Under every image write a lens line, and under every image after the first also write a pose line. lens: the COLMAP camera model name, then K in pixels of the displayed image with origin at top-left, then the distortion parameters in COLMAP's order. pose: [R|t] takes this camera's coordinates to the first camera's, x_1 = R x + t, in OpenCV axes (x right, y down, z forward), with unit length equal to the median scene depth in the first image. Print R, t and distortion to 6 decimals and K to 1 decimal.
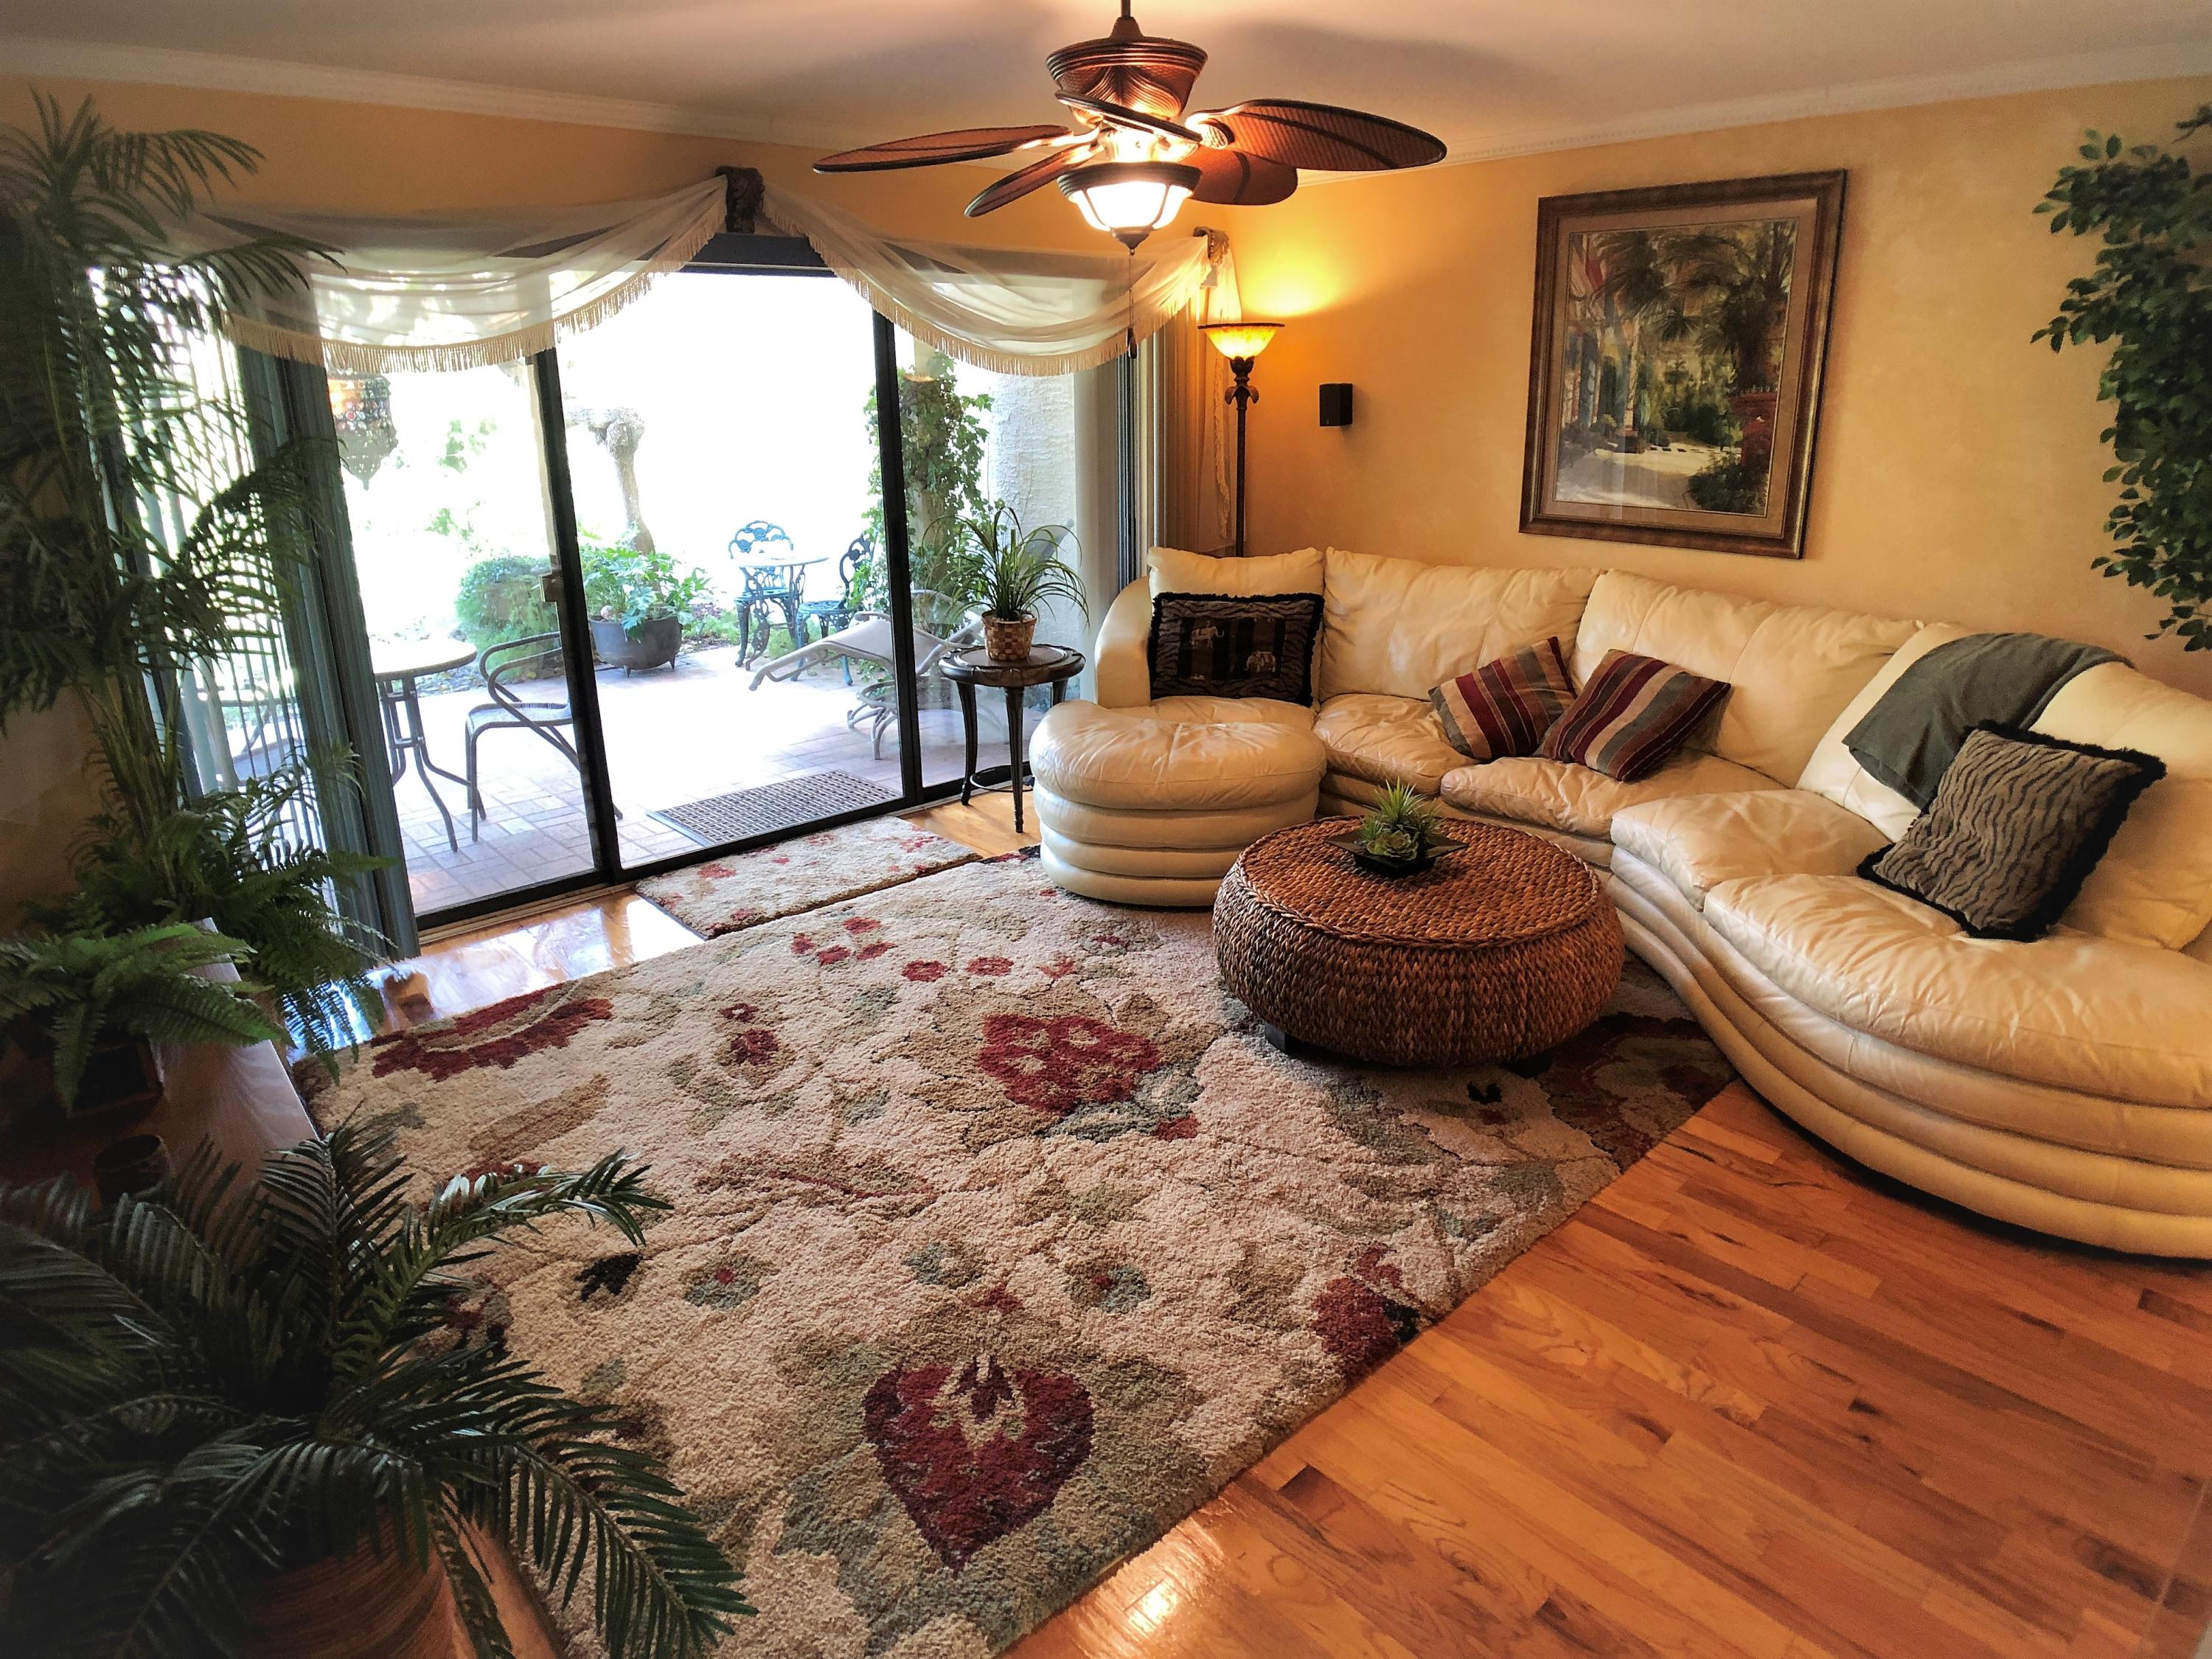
lens RADIAL K [[1270.5, 0, 1127.4], [0, 1270.5, 767.7], [0, 0, 1]] dist [-0.071161, -0.000363]
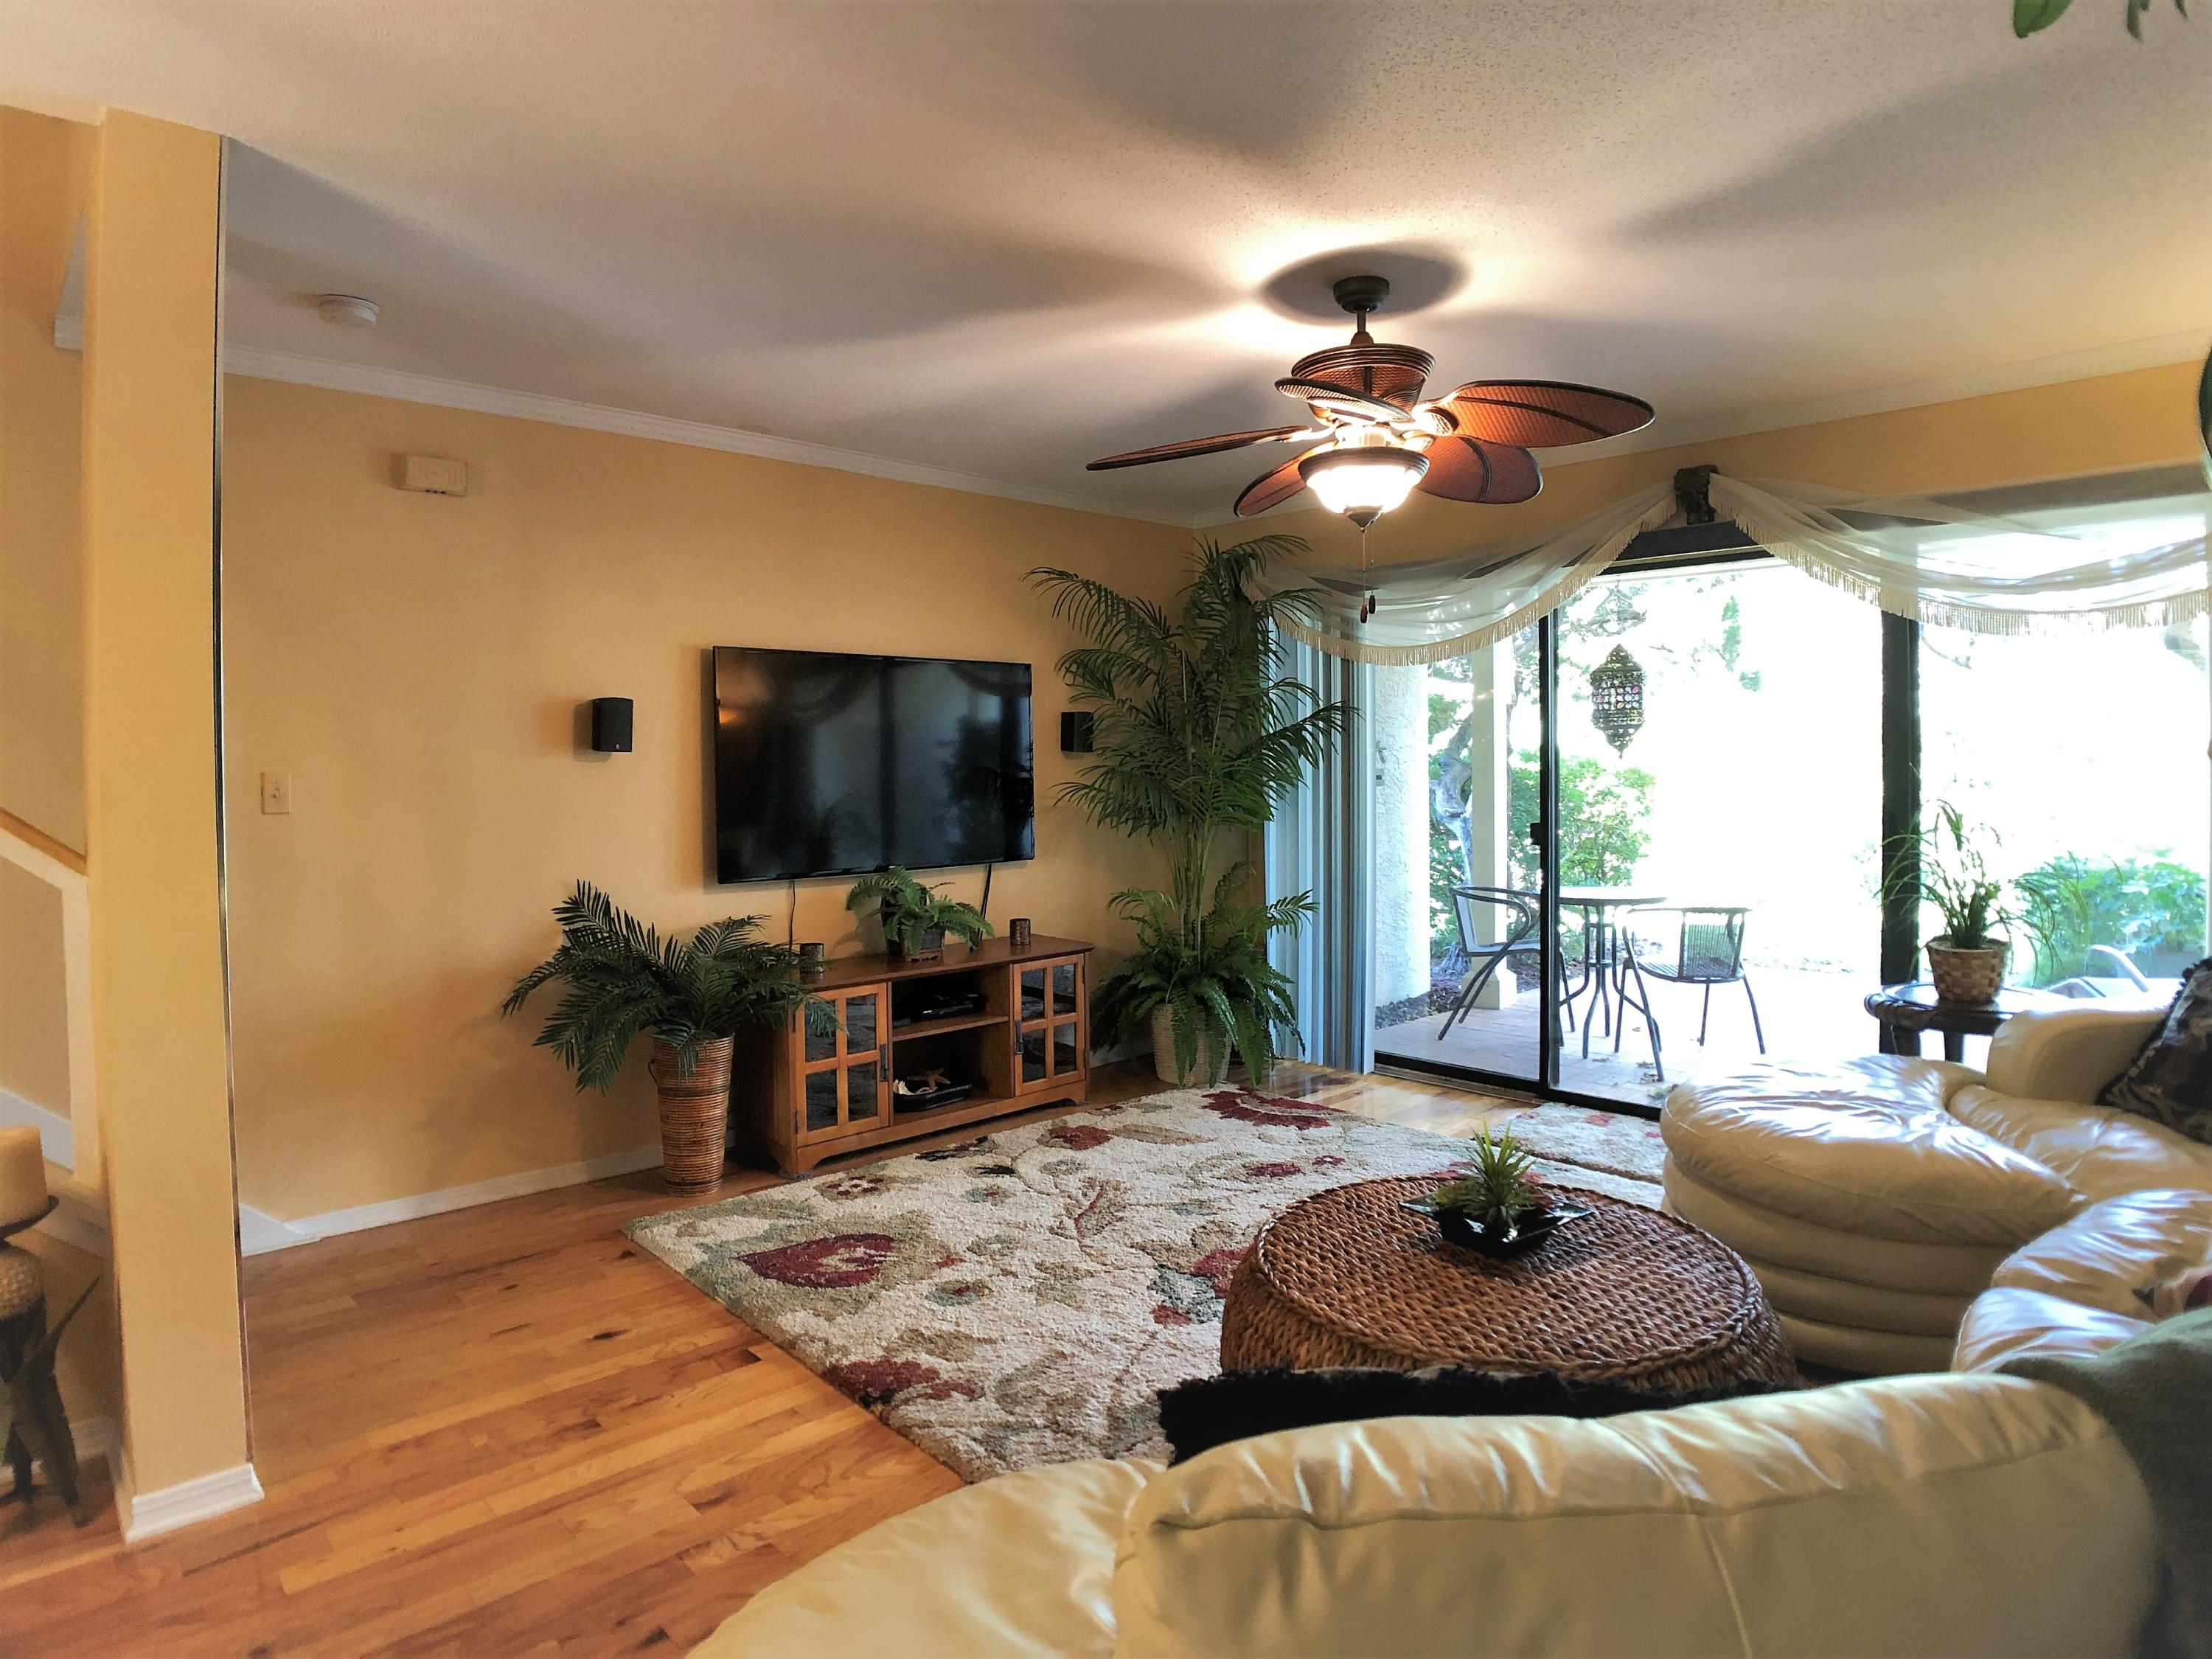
lens RADIAL K [[1264.8, 0, 1111.3], [0, 1264.8, 801.3], [0, 0, 1]] dist [-0.094531, 0.023587]
pose [[0.010810, 0.044215, -0.998964, 0.744810], [-0.271368, 0.961660, 0.039627, -0.111224], [0.962415, 0.270658, 0.022394, 0.563882]]
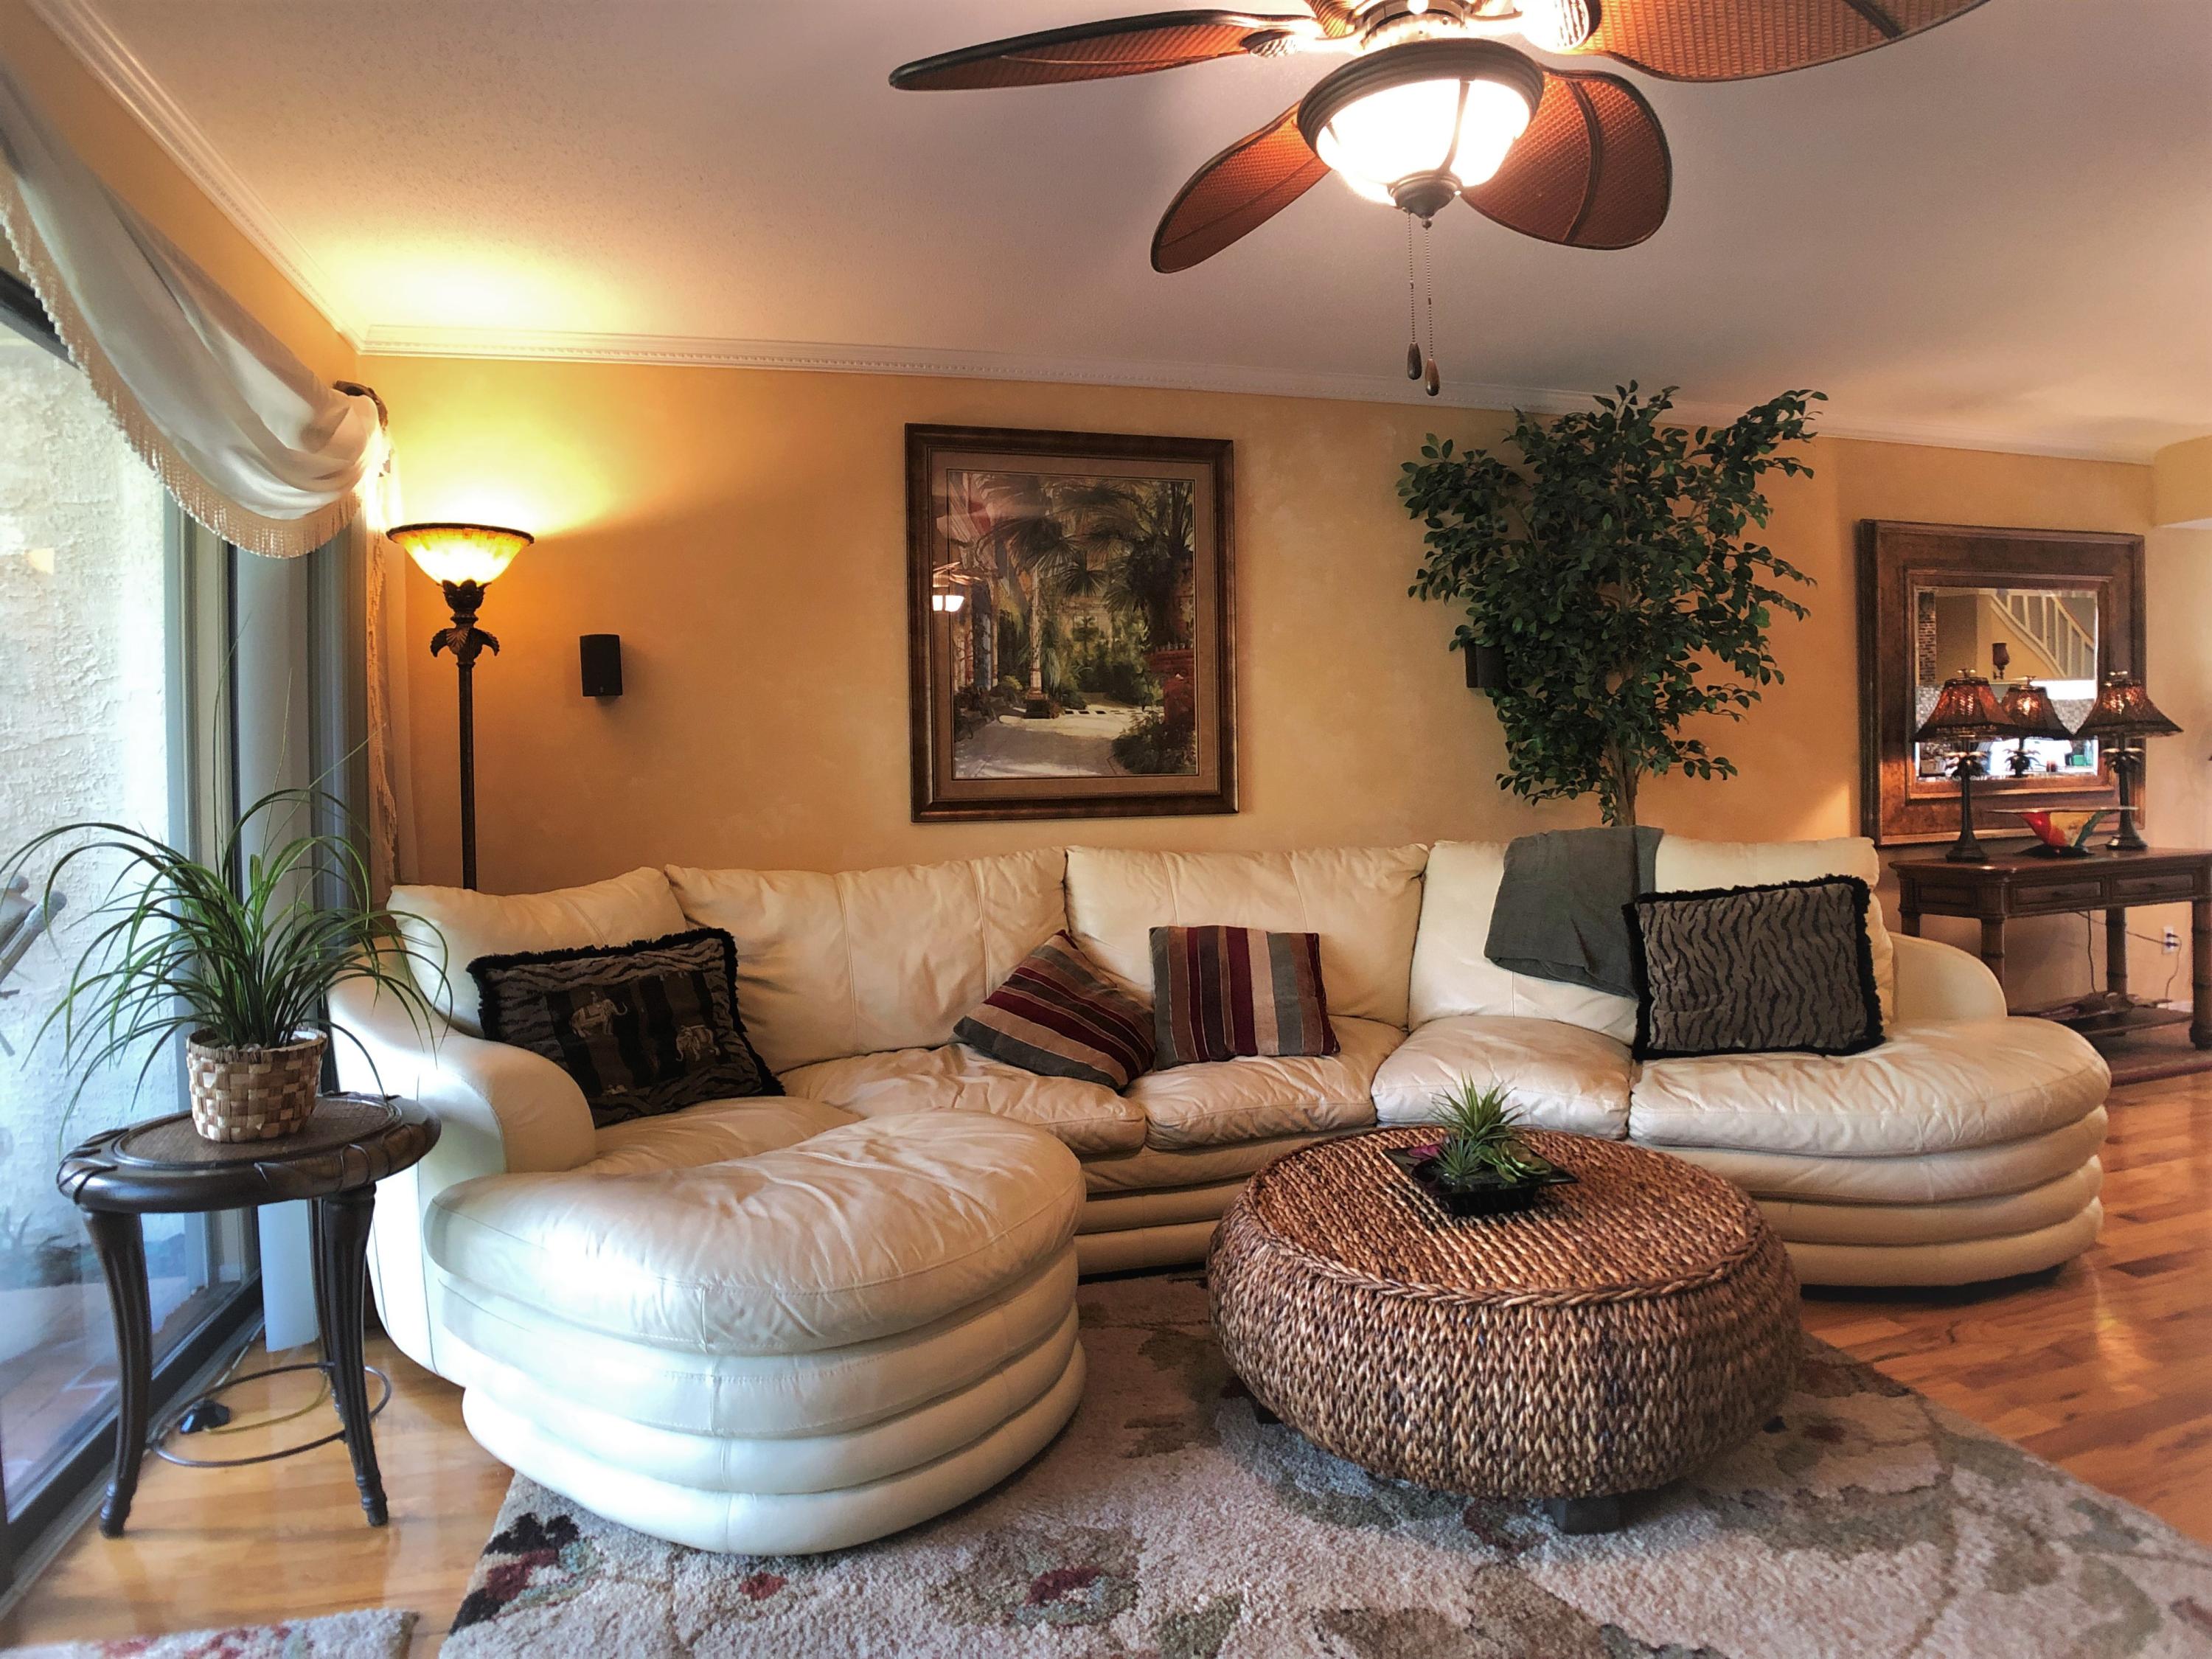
lens RADIAL K [[1236.3, 0, 1158.2], [0, 1236.3, 819.1], [0, 0, 1]] dist [-0.032429, -0.019619]
pose [[0.473634, -0.028678, 0.880255, -0.365758], [0.273376, 0.954889, -0.115984, -0.069586], [-0.837220, 0.295574, 0.460108, 0.626698]]
